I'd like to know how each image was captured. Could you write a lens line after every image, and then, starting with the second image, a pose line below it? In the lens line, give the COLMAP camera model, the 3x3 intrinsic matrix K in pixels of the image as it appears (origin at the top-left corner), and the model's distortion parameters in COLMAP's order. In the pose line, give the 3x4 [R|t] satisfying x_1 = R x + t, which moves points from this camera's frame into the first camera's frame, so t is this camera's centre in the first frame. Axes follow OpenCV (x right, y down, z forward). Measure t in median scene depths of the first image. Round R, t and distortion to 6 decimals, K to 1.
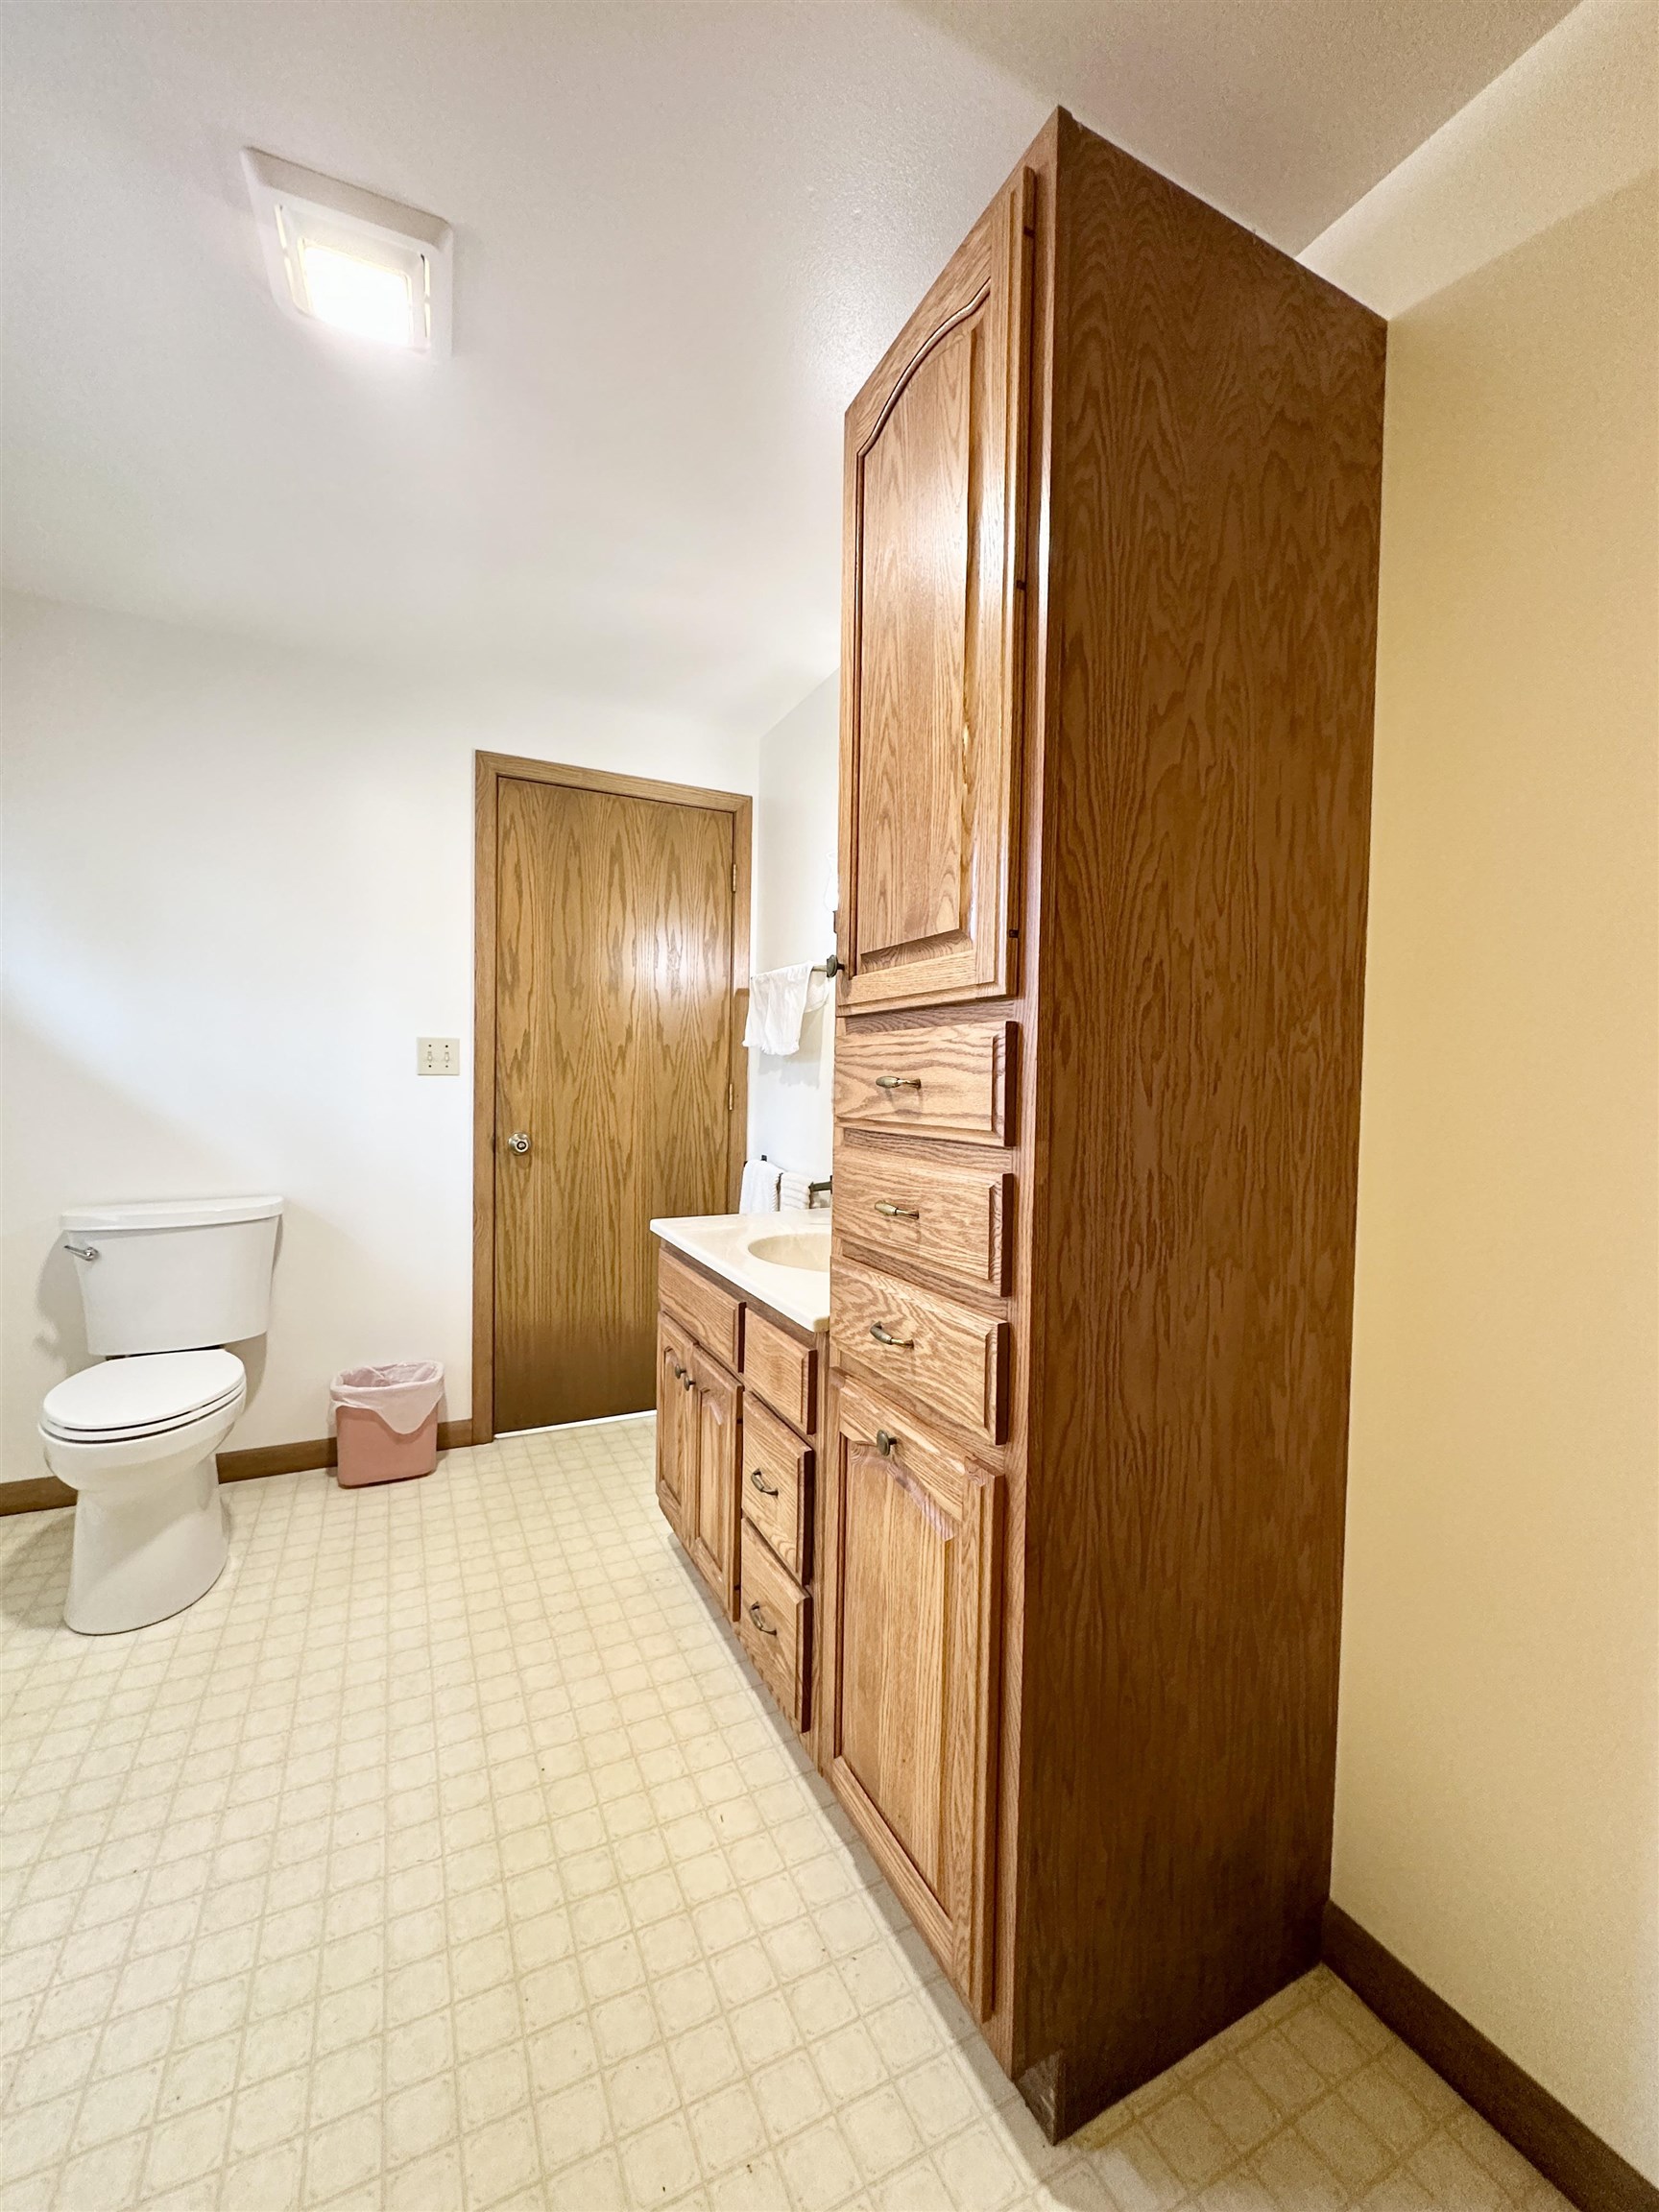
lens RADIAL K [[882.6, 0, 826.3], [0, 882.6, 1110.1], [0, 0, 1]] dist [-0.000258, -0.000340]
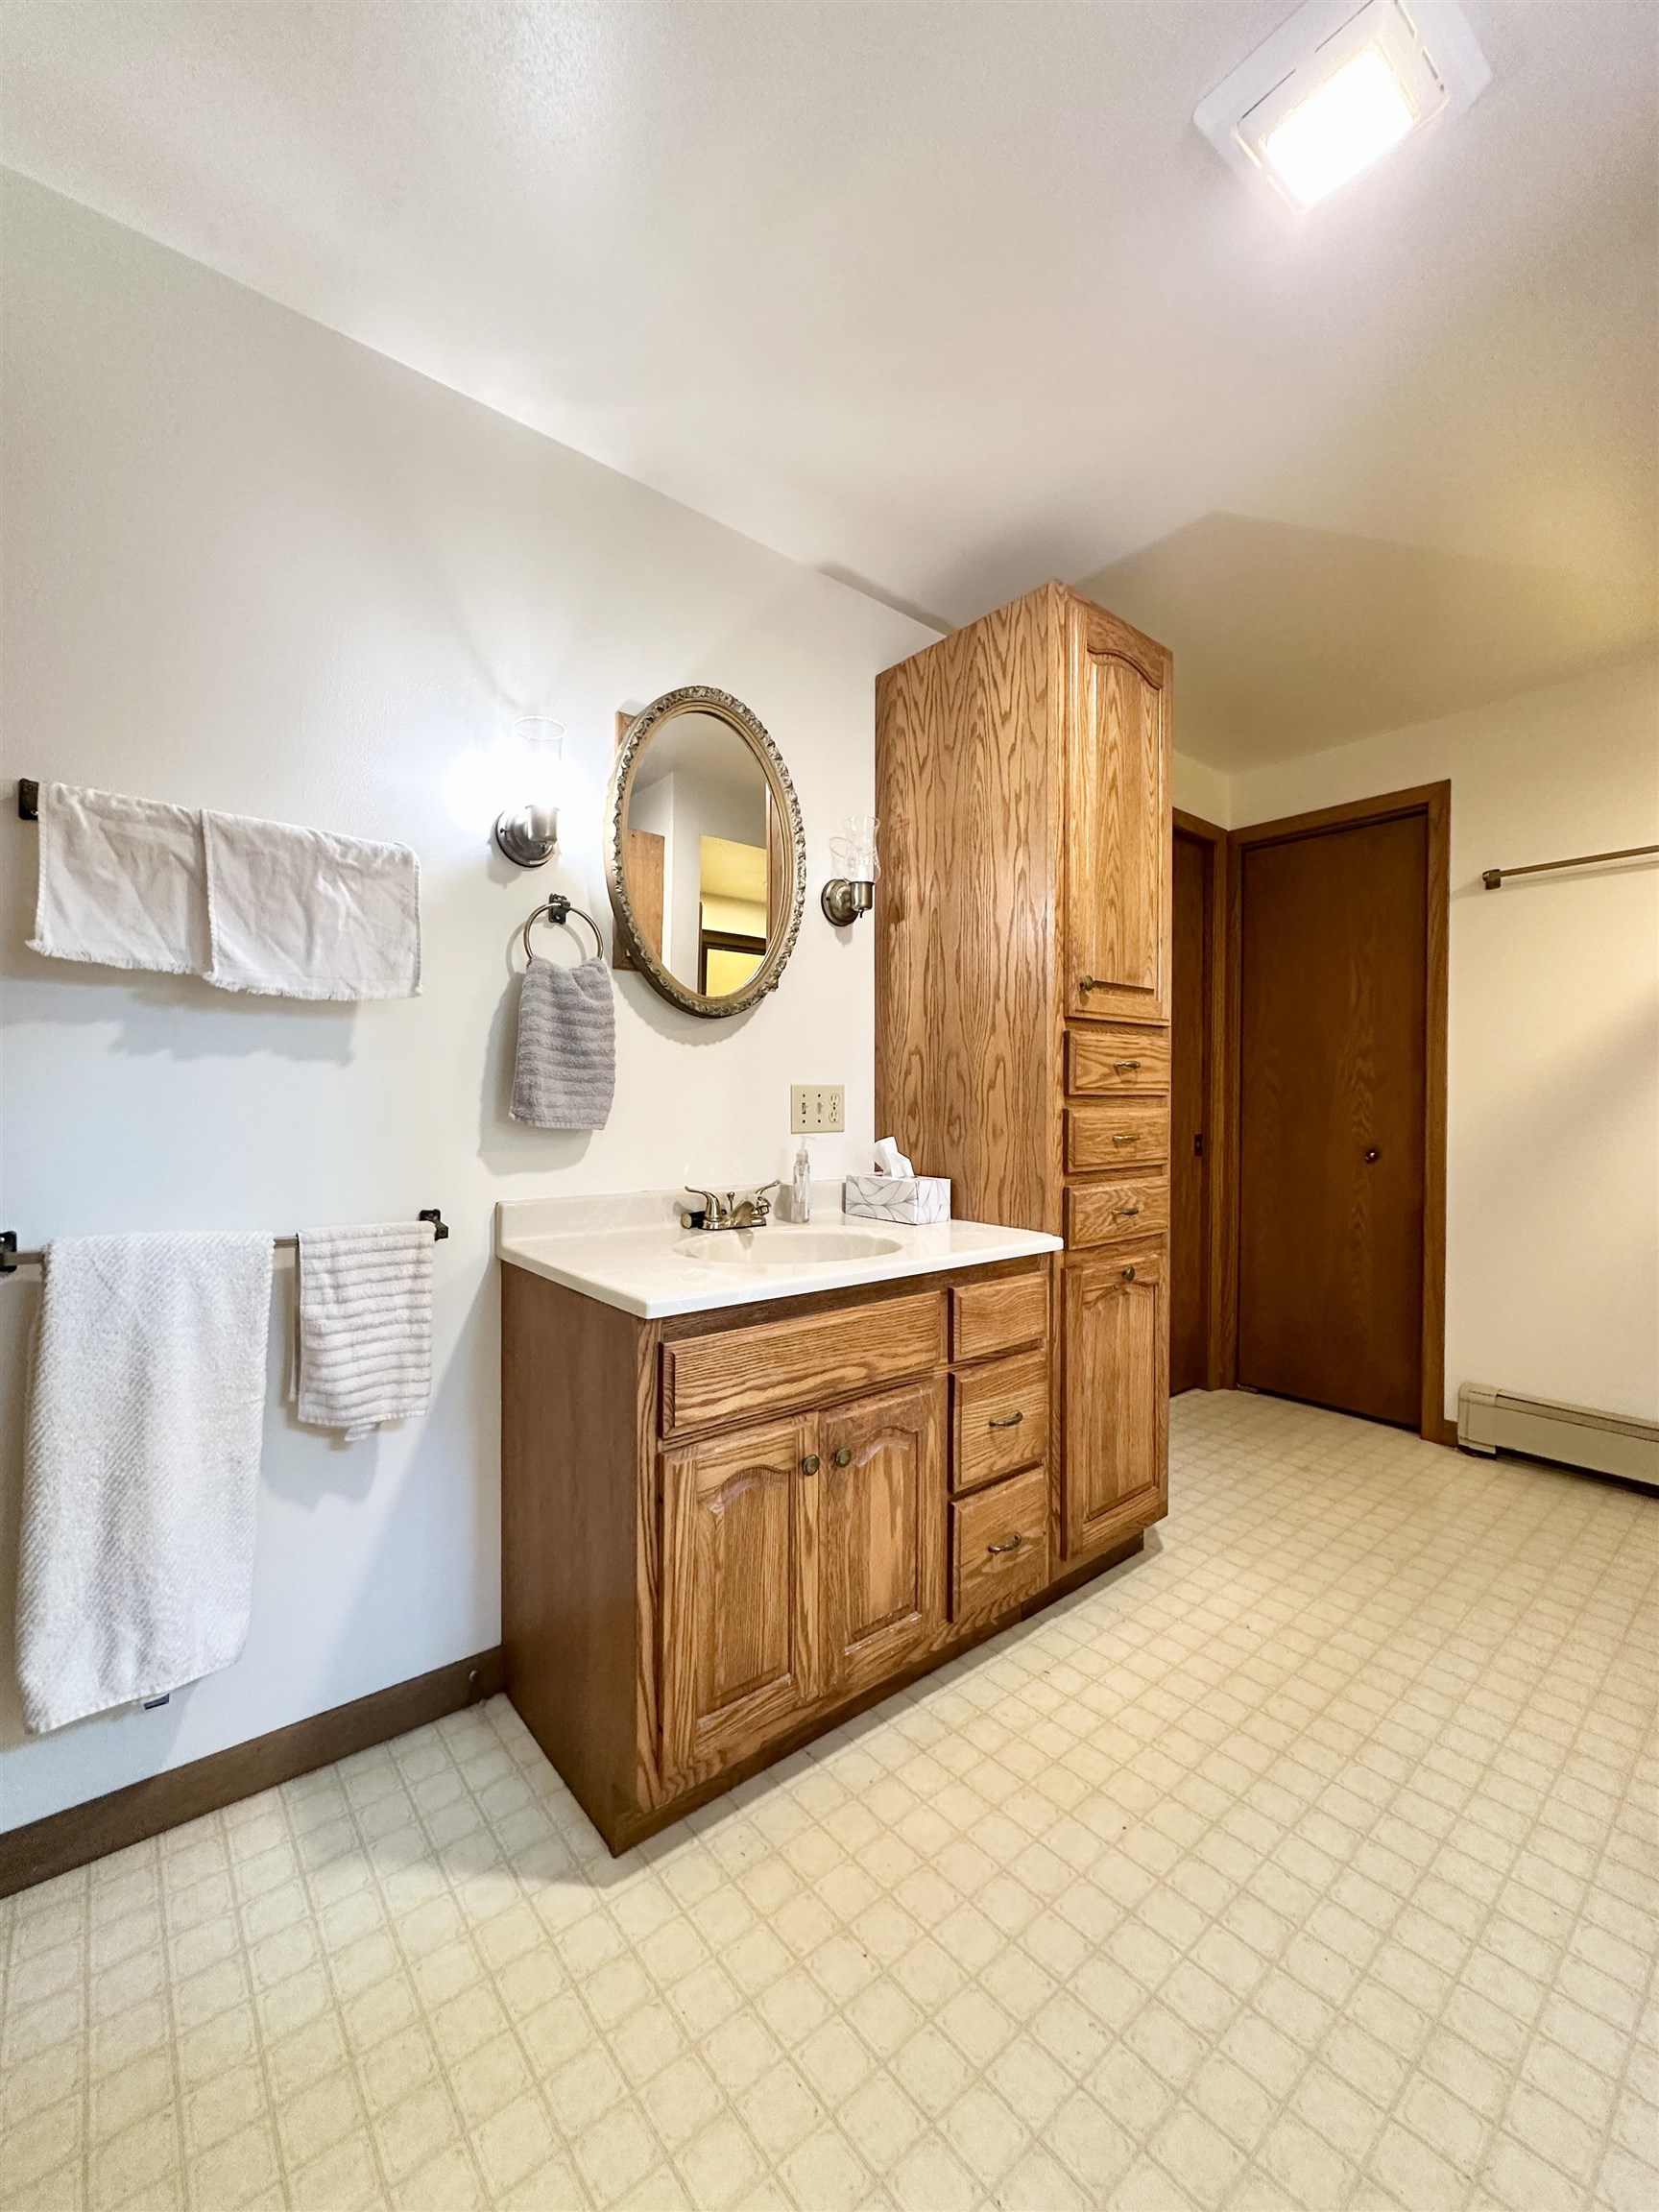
lens RADIAL K [[882.6, 0, 826.3], [0, 882.6, 1110.1], [0, 0, 1]] dist [-0.000258, -0.000340]
pose [[-0.235056, -0.029681, 0.971529, -1.470419], [0.027192, 0.998942, 0.037098, -0.023022], [-0.971602, 0.035138, -0.234000, 1.983131]]
